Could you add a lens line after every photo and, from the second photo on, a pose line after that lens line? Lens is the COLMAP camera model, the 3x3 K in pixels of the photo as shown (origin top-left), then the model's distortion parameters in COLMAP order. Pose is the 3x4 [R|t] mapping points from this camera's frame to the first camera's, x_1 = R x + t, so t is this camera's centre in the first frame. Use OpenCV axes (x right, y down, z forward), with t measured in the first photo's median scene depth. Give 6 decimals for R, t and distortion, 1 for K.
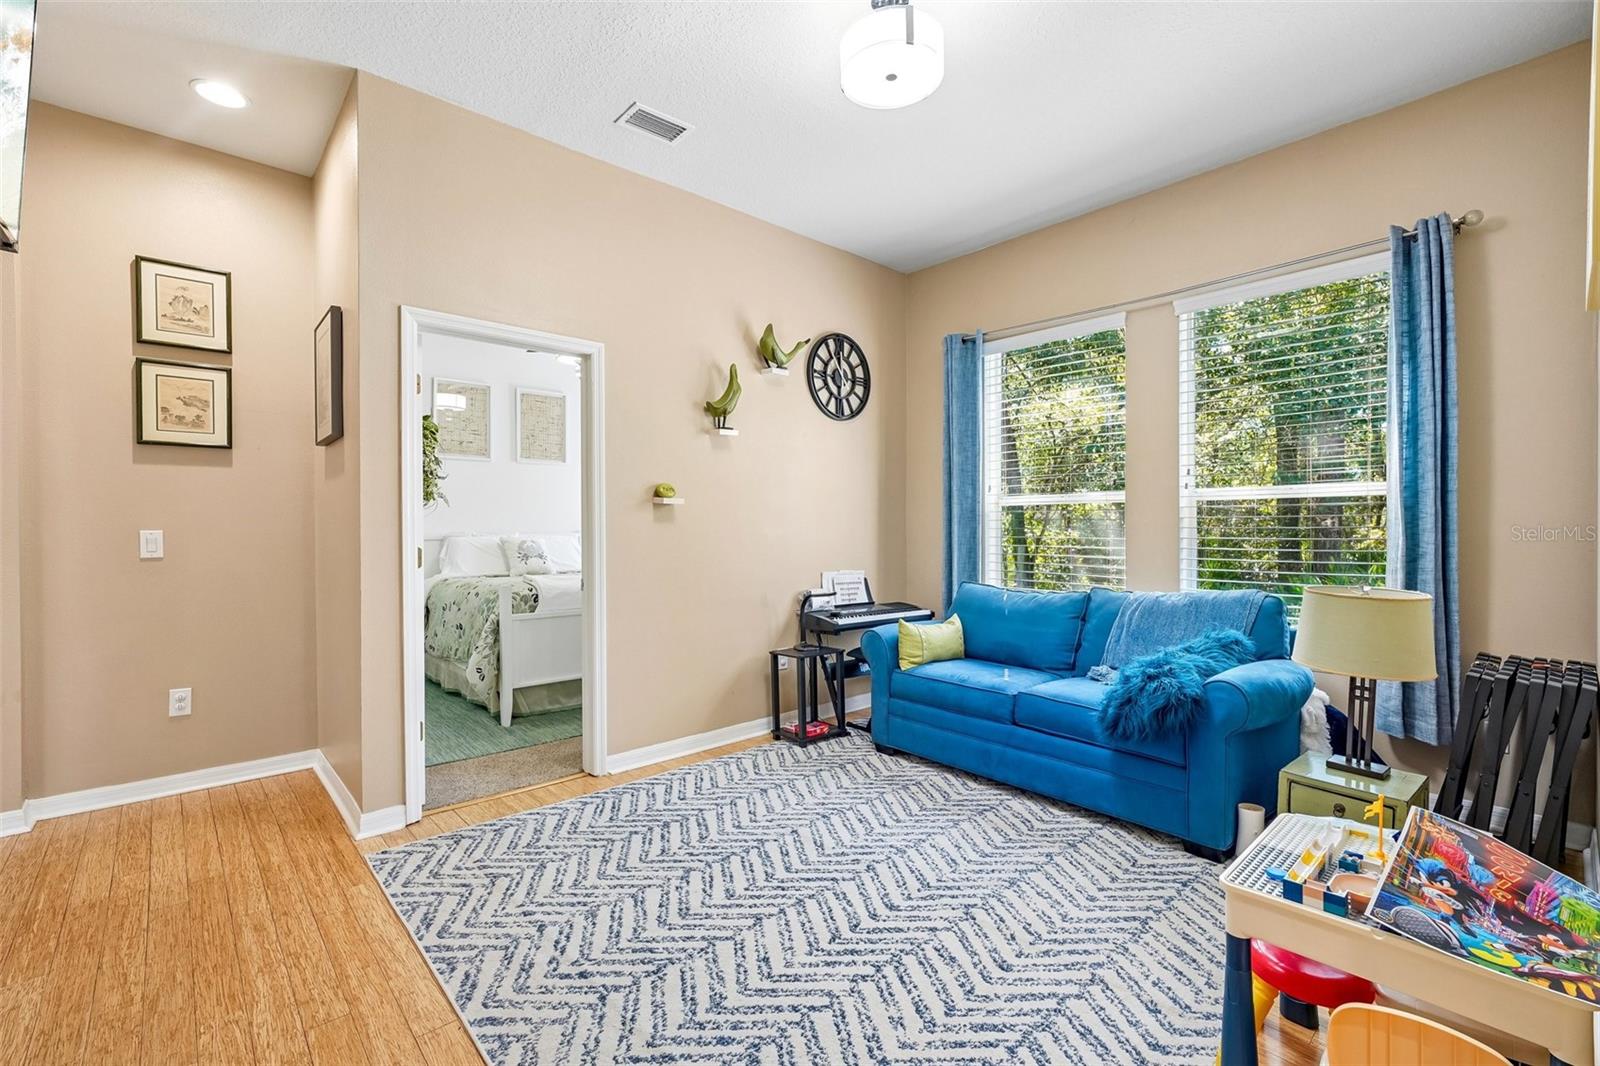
lens RADIAL K [[693.5, 0, 797.3], [0, 693.5, 532.4], [0, 0, 1]] dist [-0.005541, 0.000013]
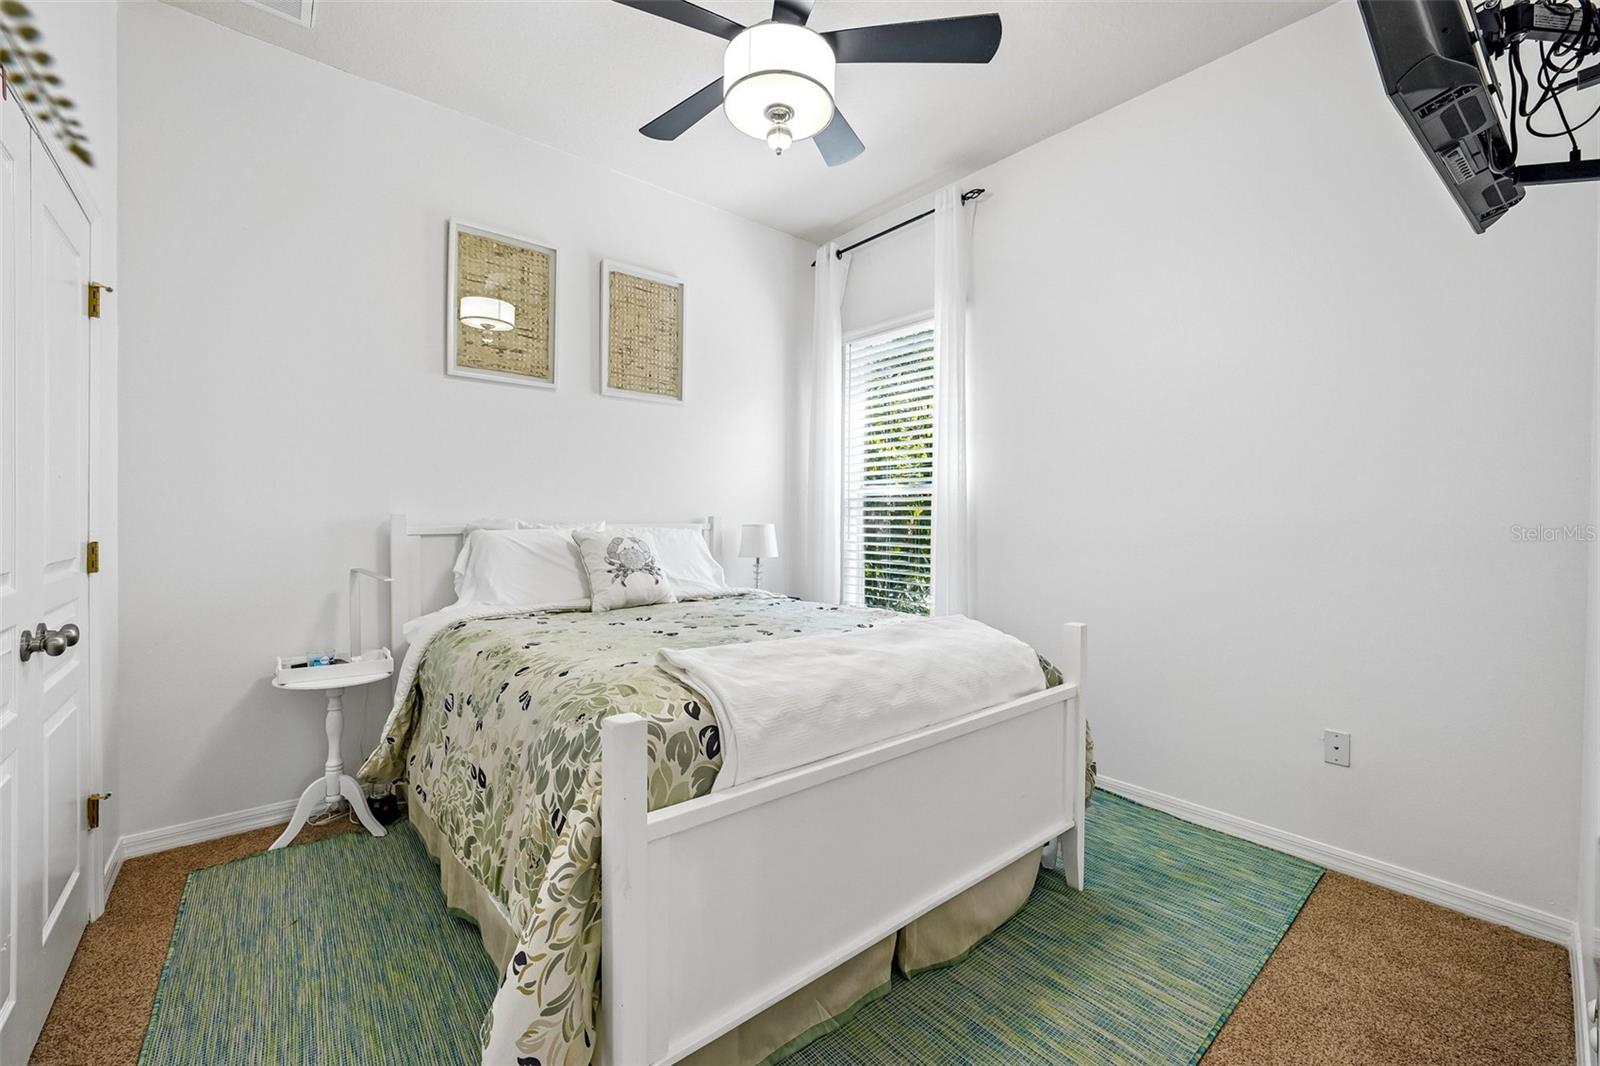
lens RADIAL K [[629.8, 0, 801.5], [0, 629.8, 523.2], [0, 0, 1]] dist [-0.010439, 0.000410]
pose [[0.999618, 0.011962, -0.024928, -0.249531], [-0.011884, 0.999924, 0.003279, -0.002467], [0.024965, -0.002982, 0.999684, 0.541994]]
